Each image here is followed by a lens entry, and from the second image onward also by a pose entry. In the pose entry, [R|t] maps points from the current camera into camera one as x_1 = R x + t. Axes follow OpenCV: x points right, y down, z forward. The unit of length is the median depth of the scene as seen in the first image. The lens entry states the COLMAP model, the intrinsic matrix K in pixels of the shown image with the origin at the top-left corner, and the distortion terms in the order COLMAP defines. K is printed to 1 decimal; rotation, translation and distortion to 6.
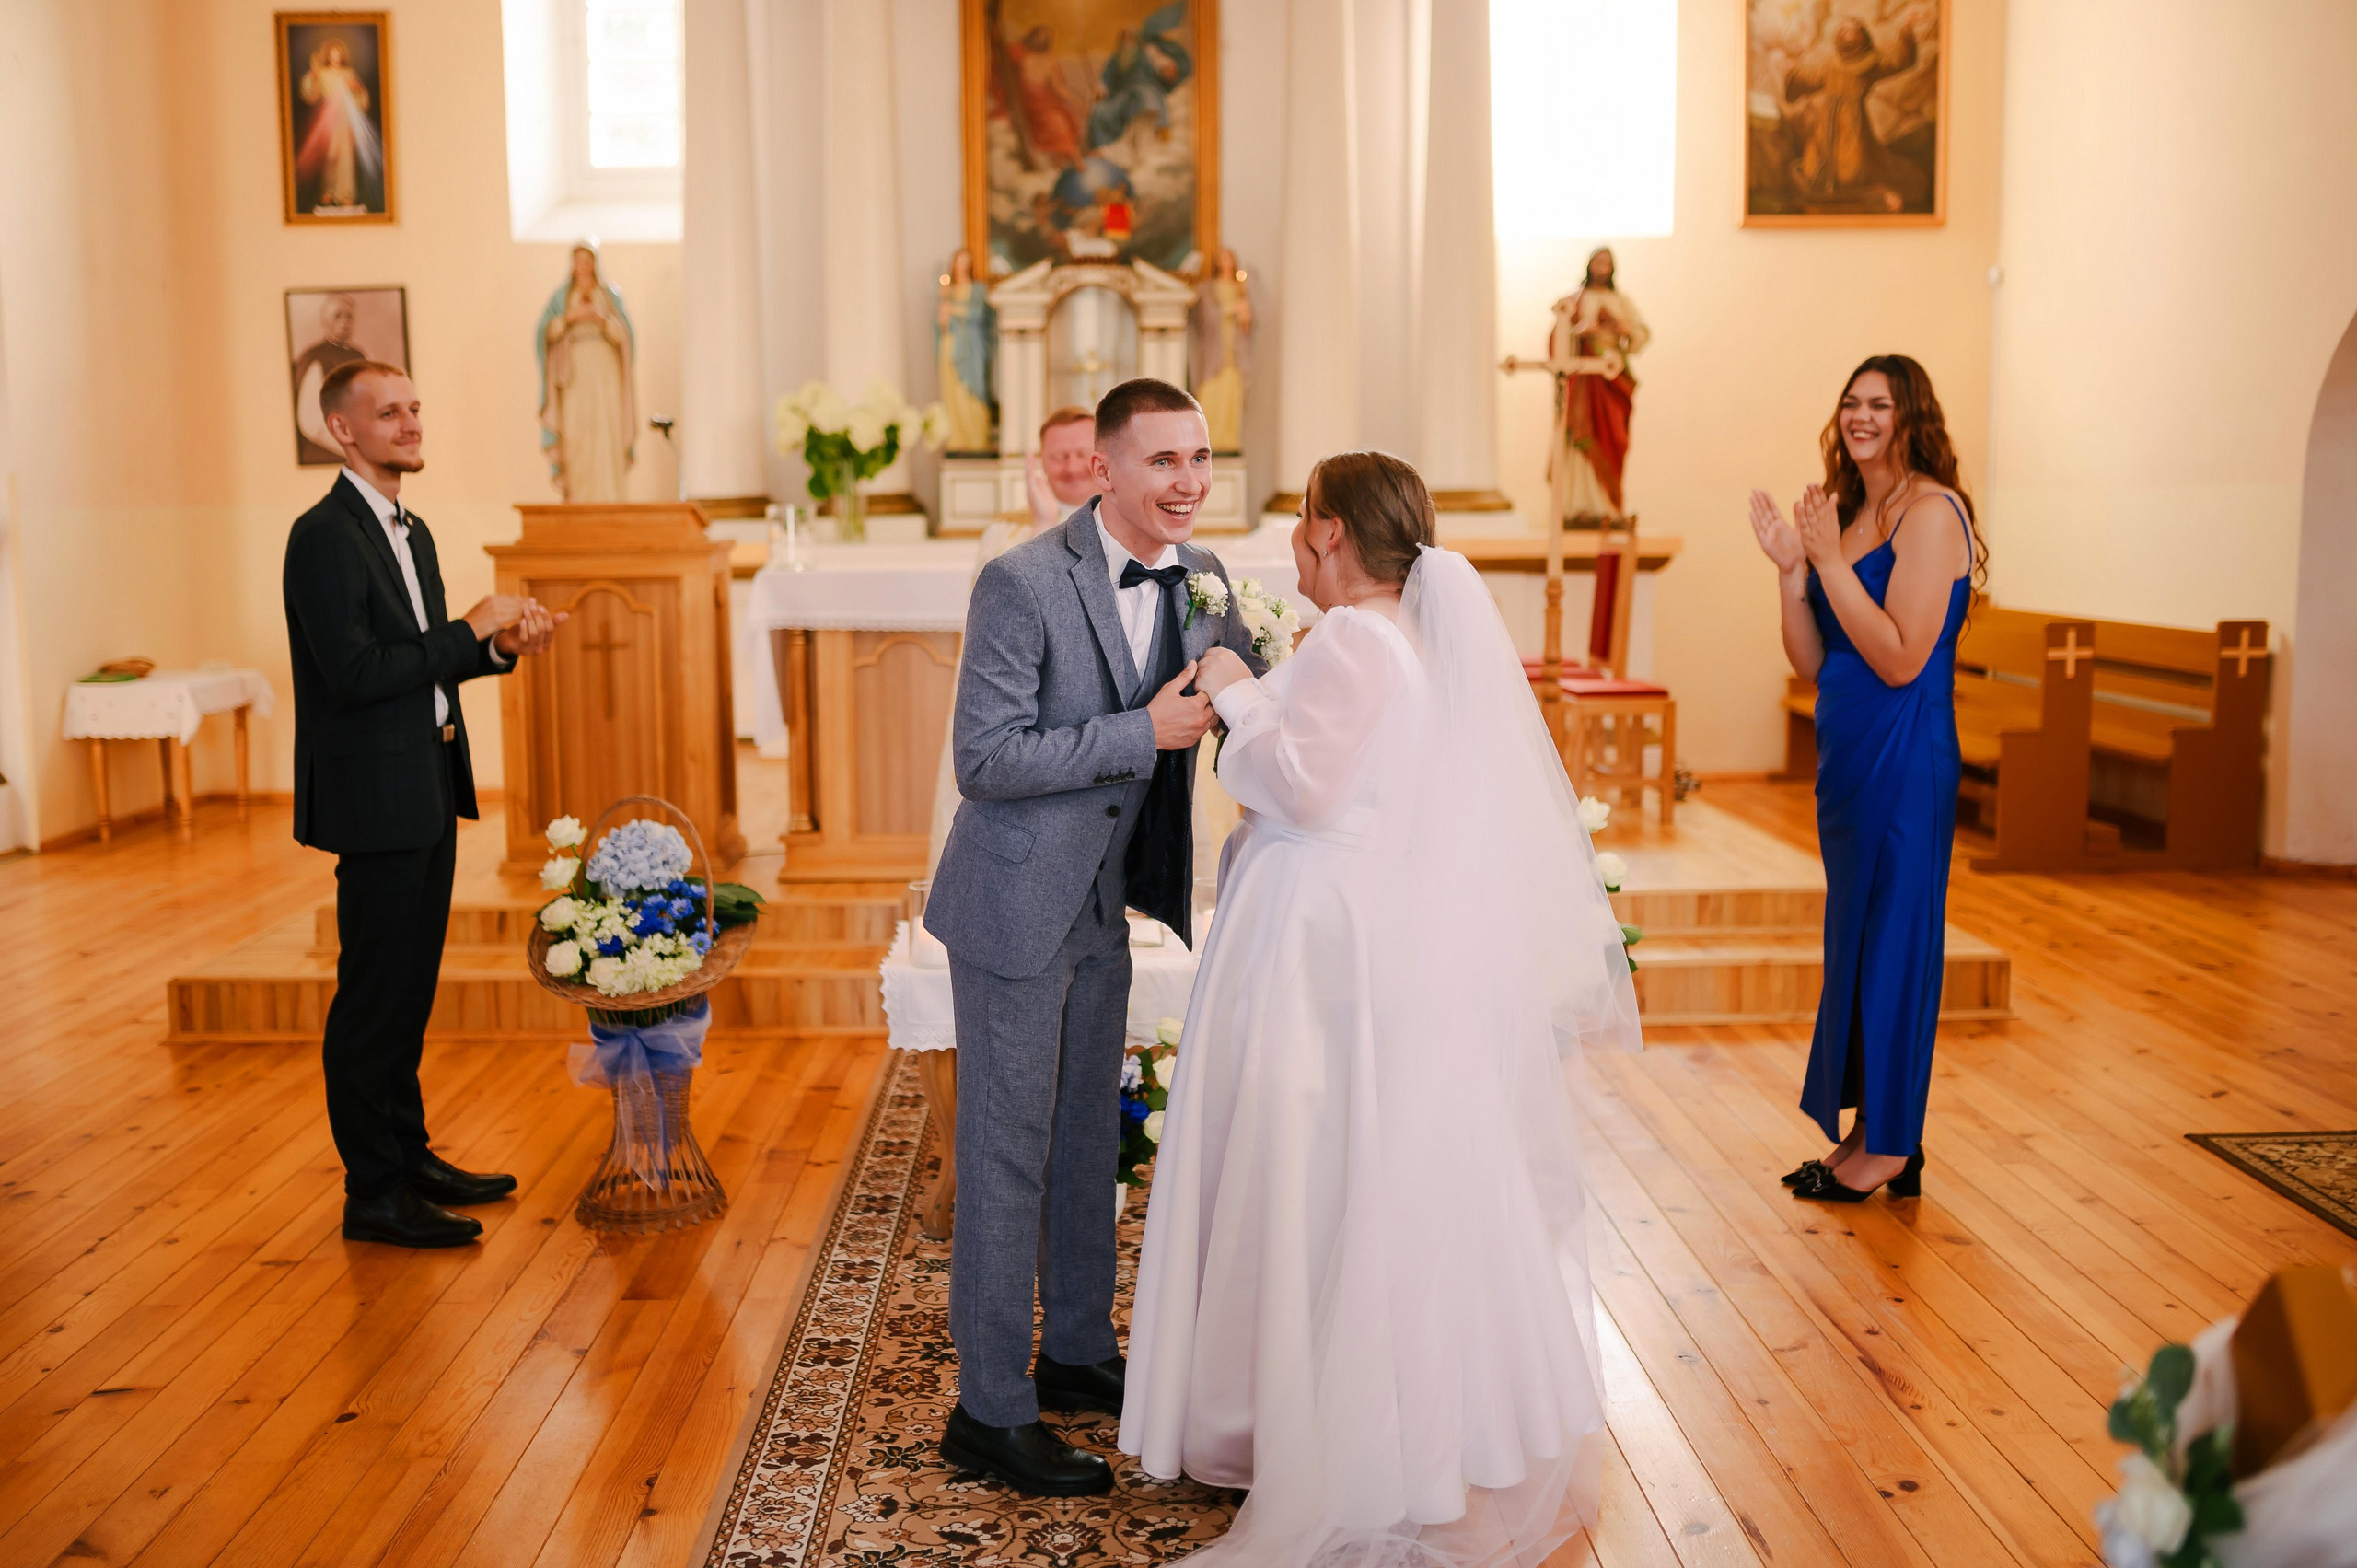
lens RADIAL K [[2266.9, 0, 1144.7], [0, 2266.9, 789.6], [0, 0, 1]] dist [-0.036845, 0.012259]
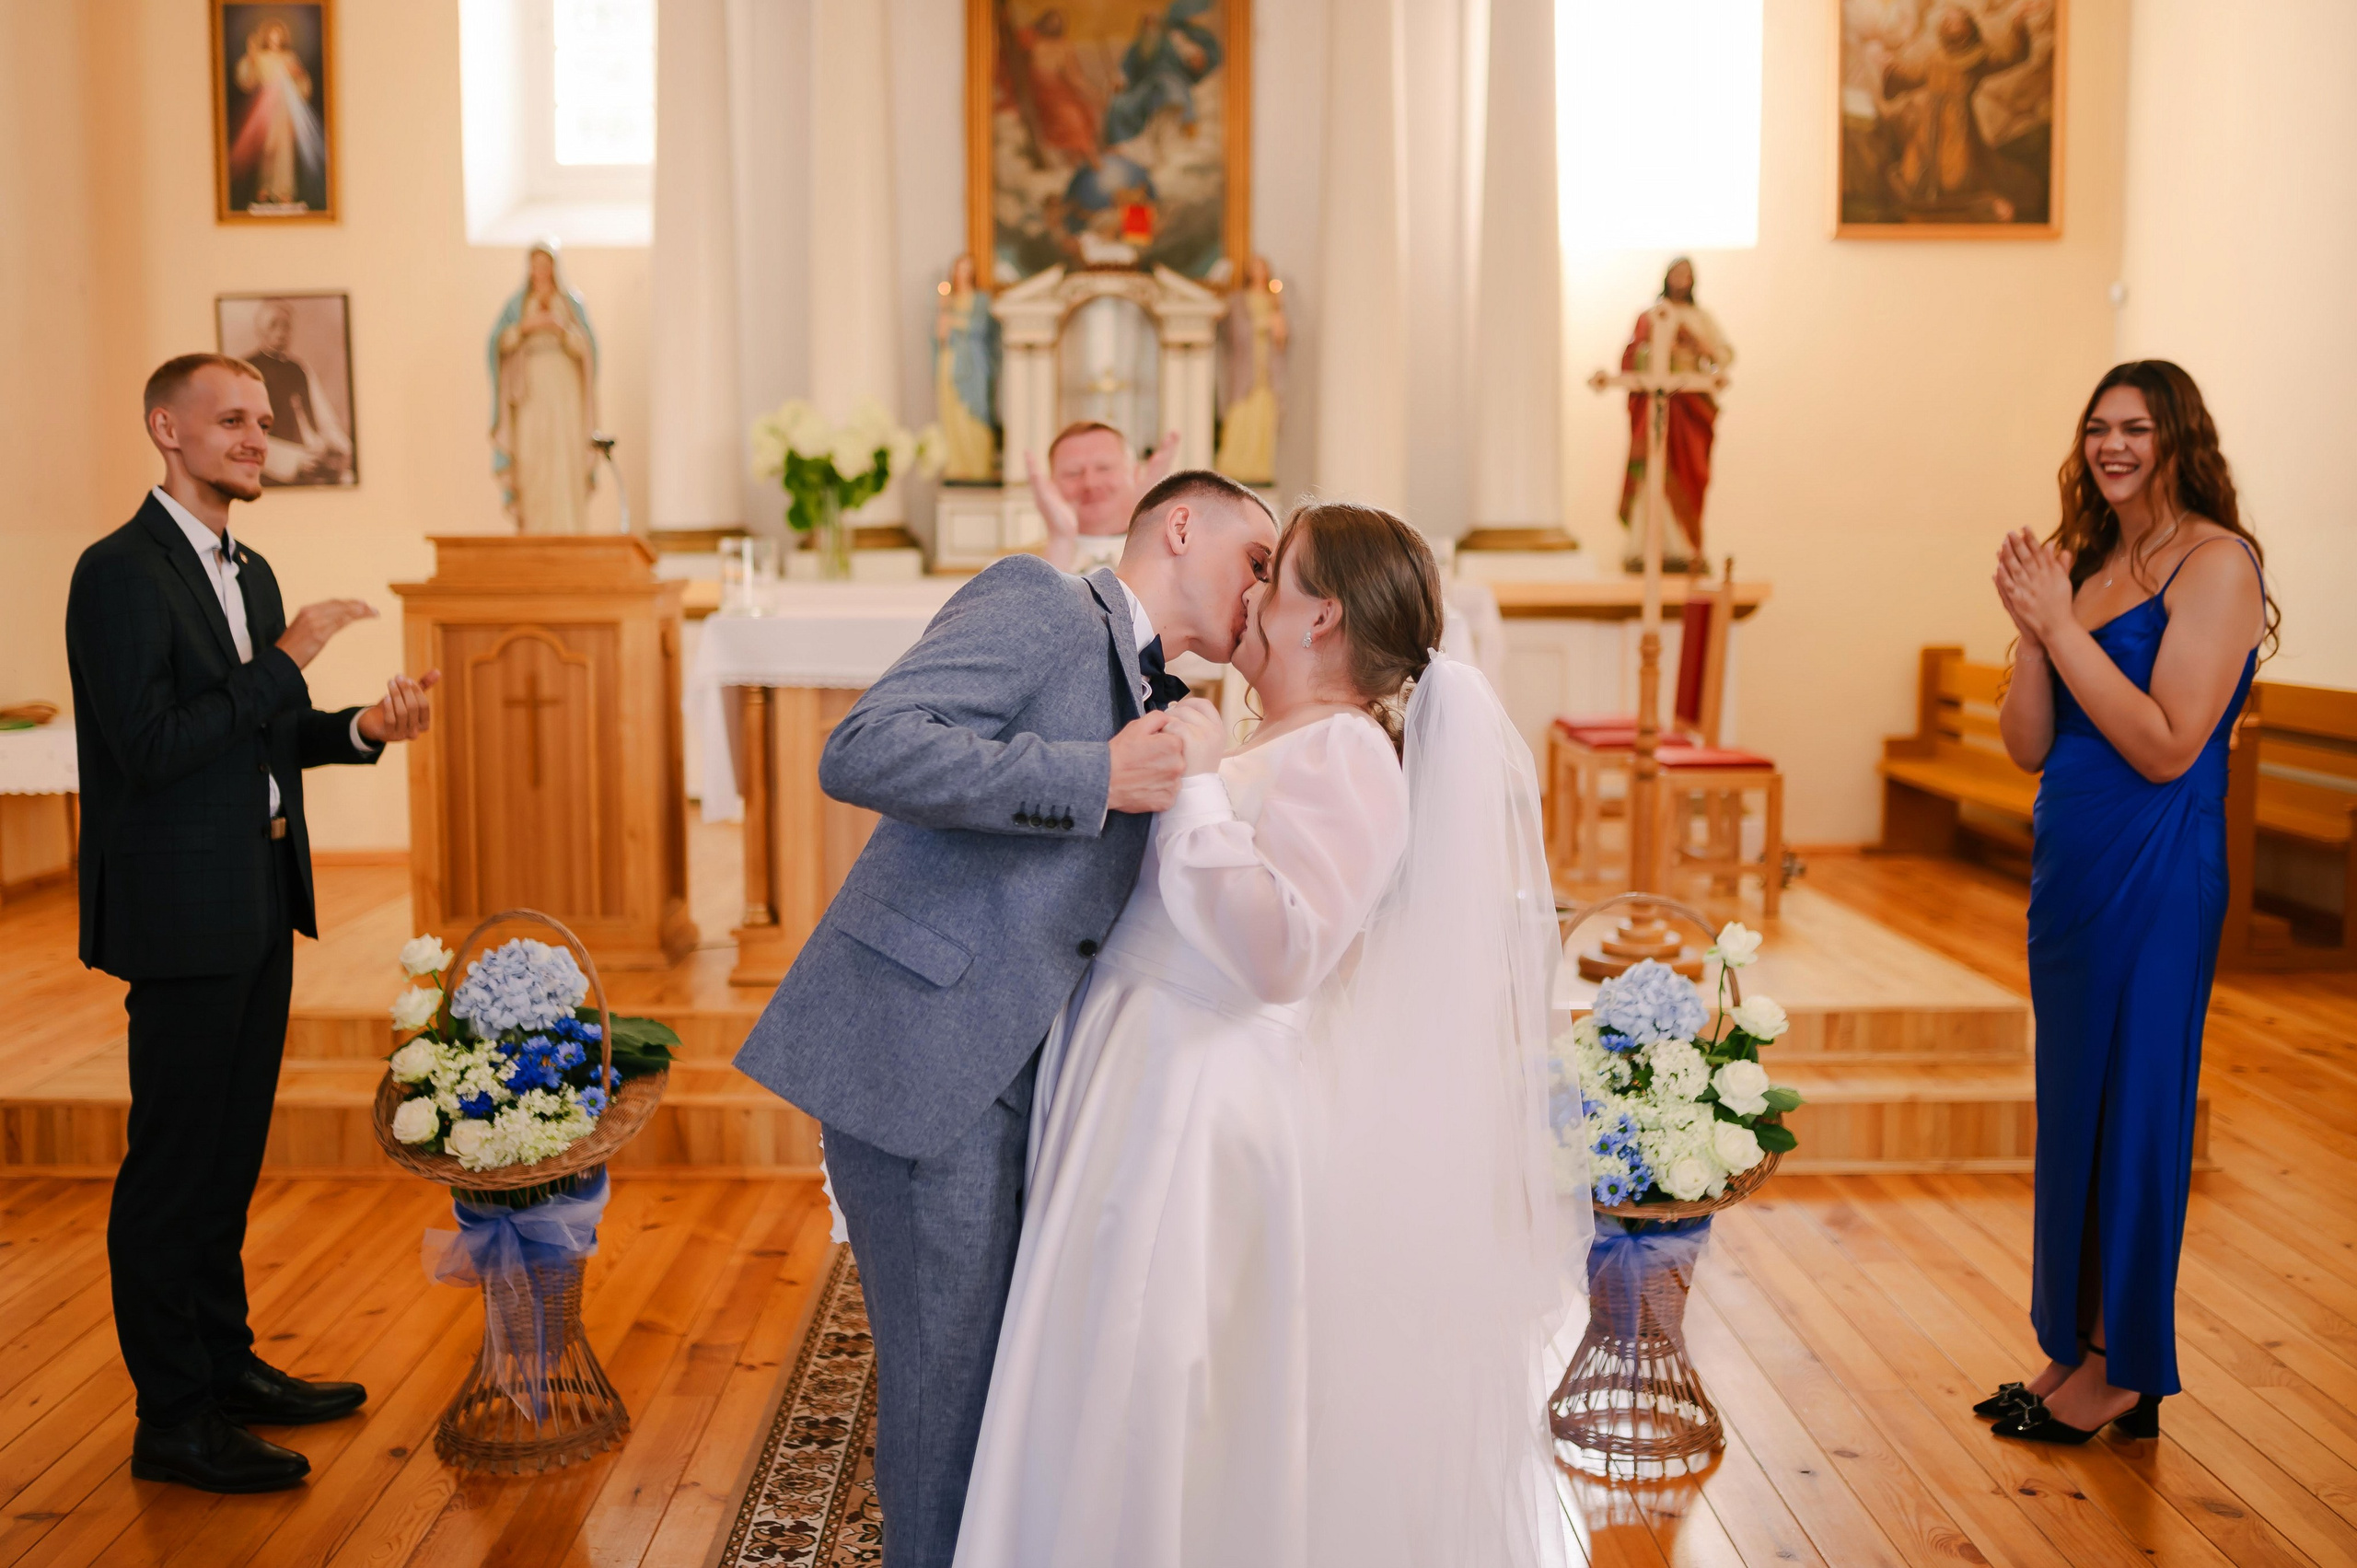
lens RADIAL K [[2325.9, 0, 1154.6], [0, 2325.9, 788.0], [0, 0, 1]] dist [-0.048438, 0.023011]
pose [[0.999960, 0.008513, -0.002852, -0.000932], [-0.008565, 0.999789, -0.018673, -0.011742], [0.002692, 0.018697, 0.999822, 0.089881]]
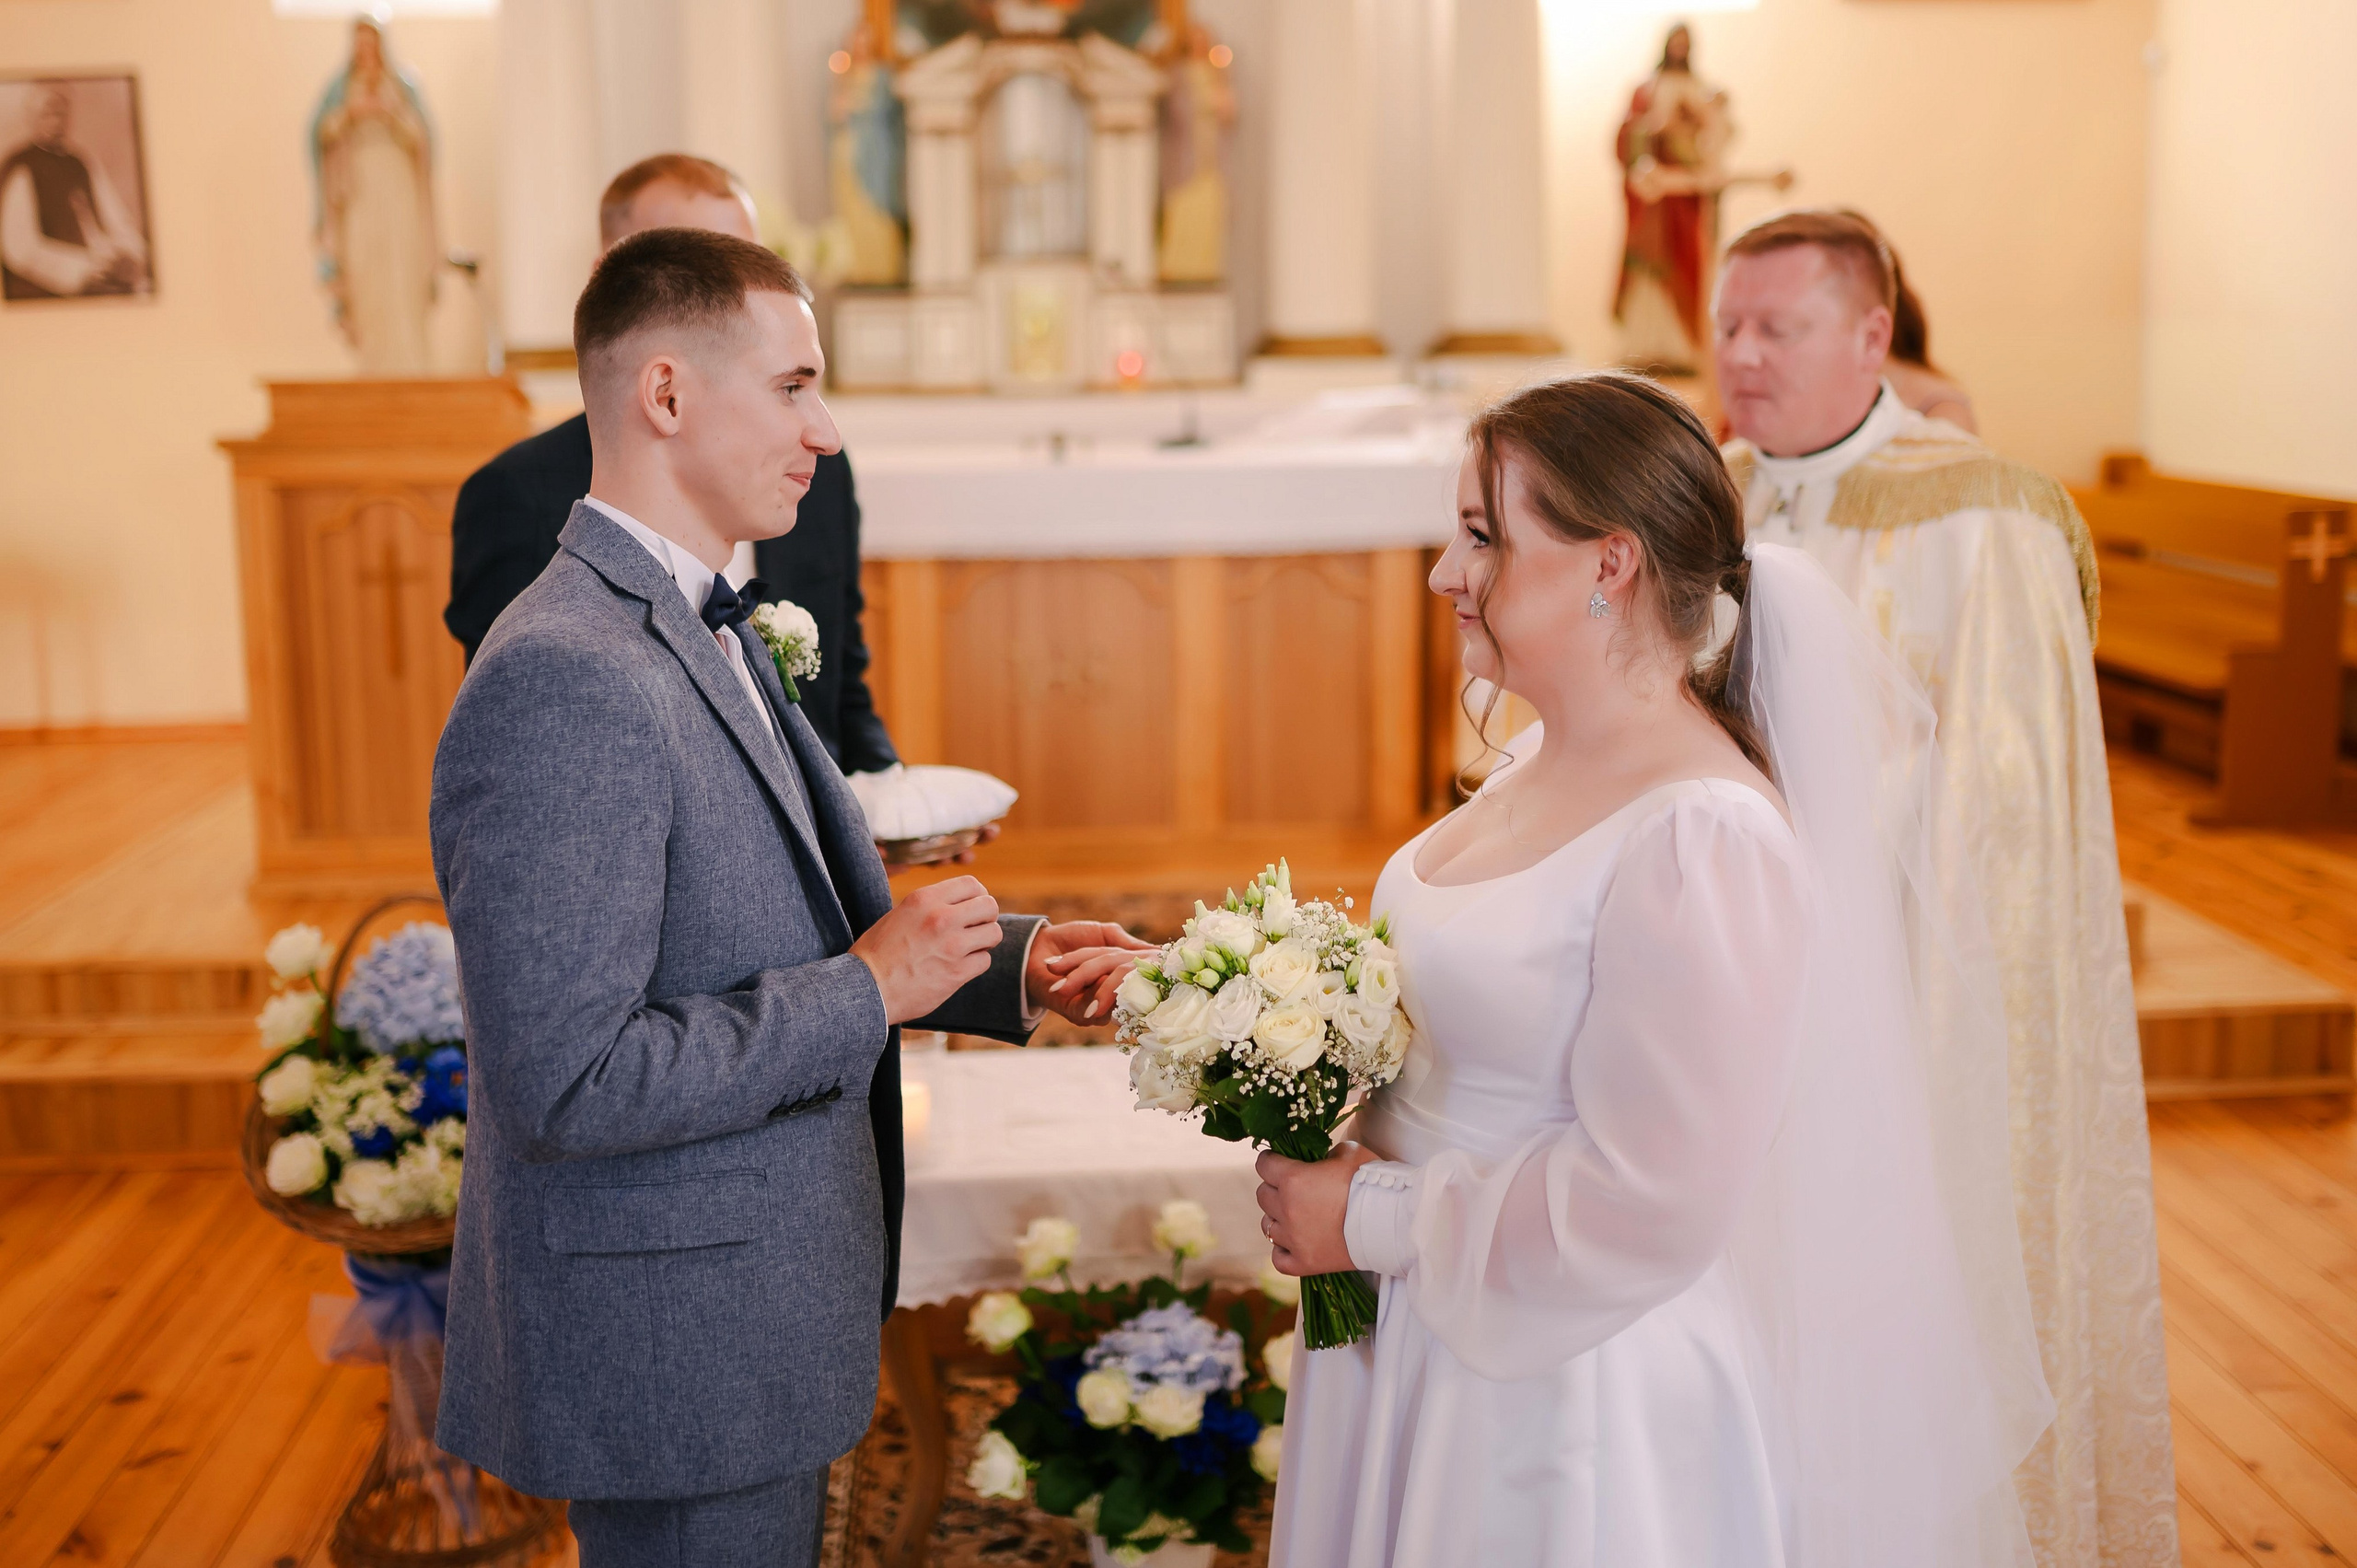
lens RADIAL K [[2531.6, 0, 1177.1], [0, 2531.6, 676.1], [0, 0, 1]] dist [-0.052425, 0.066484]
pose [[0.998539, -0.013290, 0.052384, -0.021885], [0.012356, 0.999760, 0.018110, -0.030294], [-0.052612, -0.017436, 0.998463, 0.131353]]
